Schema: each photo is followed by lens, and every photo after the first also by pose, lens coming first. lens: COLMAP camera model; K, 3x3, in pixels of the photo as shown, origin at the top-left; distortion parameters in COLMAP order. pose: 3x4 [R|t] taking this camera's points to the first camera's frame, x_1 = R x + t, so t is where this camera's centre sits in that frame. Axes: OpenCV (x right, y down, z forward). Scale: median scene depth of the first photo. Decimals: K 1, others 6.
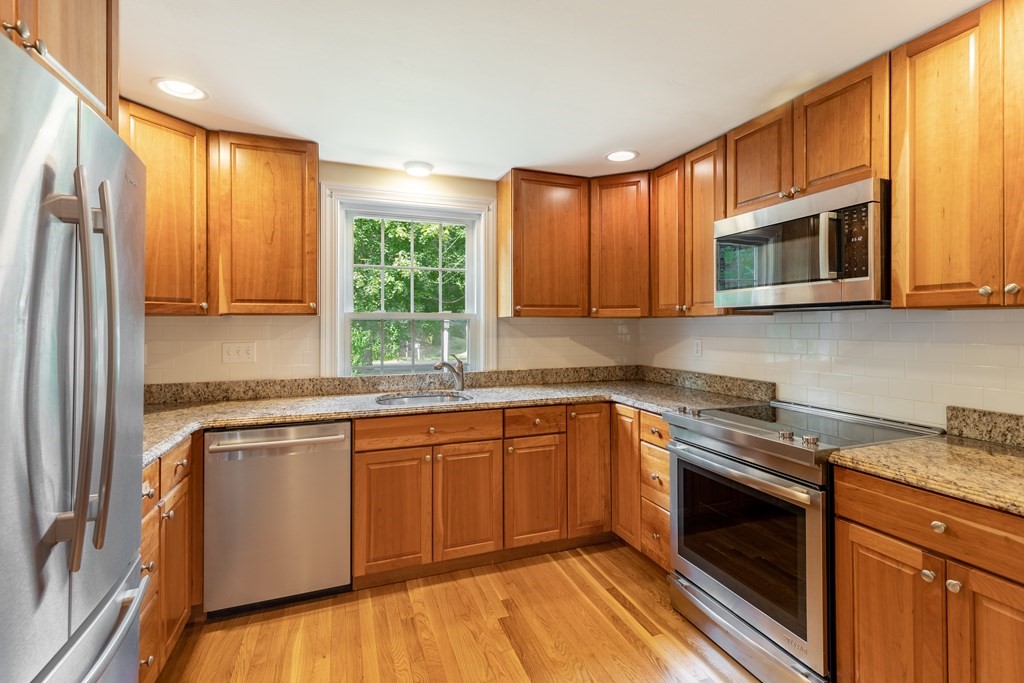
lens RADIAL K [[476.9, 0, 519.5], [0, 476.9, 321.6], [0, 0, 1]] dist [0.002441, 0.000164]
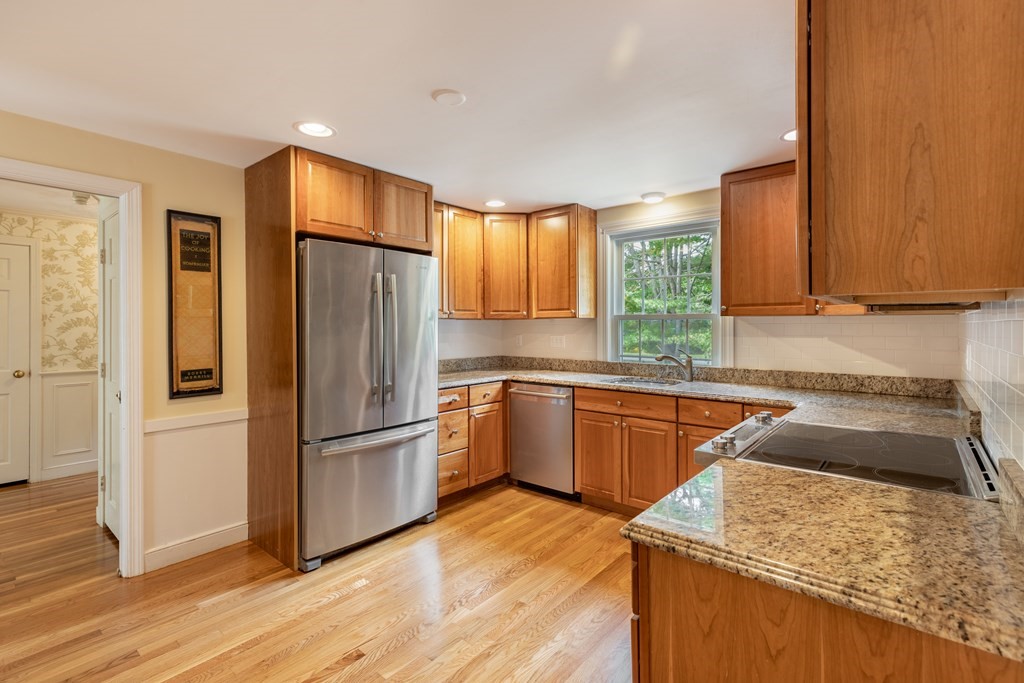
lens RADIAL K [[471.2, 0, 511.8], [0, 471.2, 327.8], [0, 0, 1]] dist [0.002789, 0.000115]
pose [[0.473053, 0.006299, -0.881012, 0.789731], [0.008140, 0.999901, 0.011520, -0.000977], [0.880997, -0.012621, 0.472954, 0.112289]]
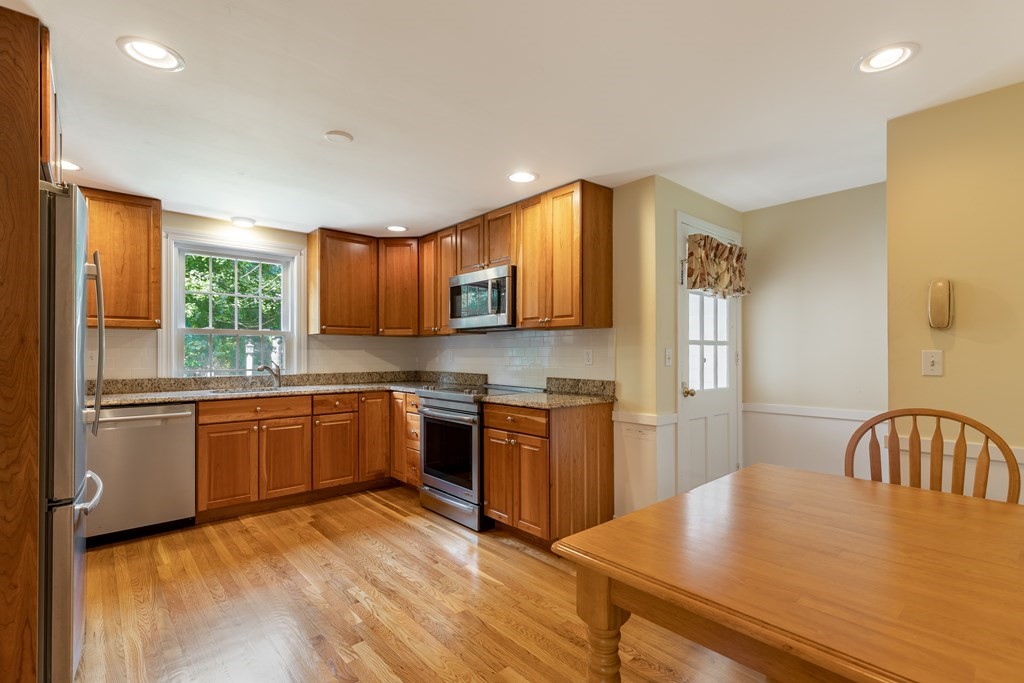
lens RADIAL K [[487.7, 0, 521.2], [0, 487.7, 353.6], [0, 0, 1]] dist [0.002074, -0.000147]
pose [[0.934170, 0.001046, 0.356825, 0.031939], [-0.003119, 0.999981, 0.005233, 0.045526], [-0.356813, -0.006002, 0.934156, -0.641524]]
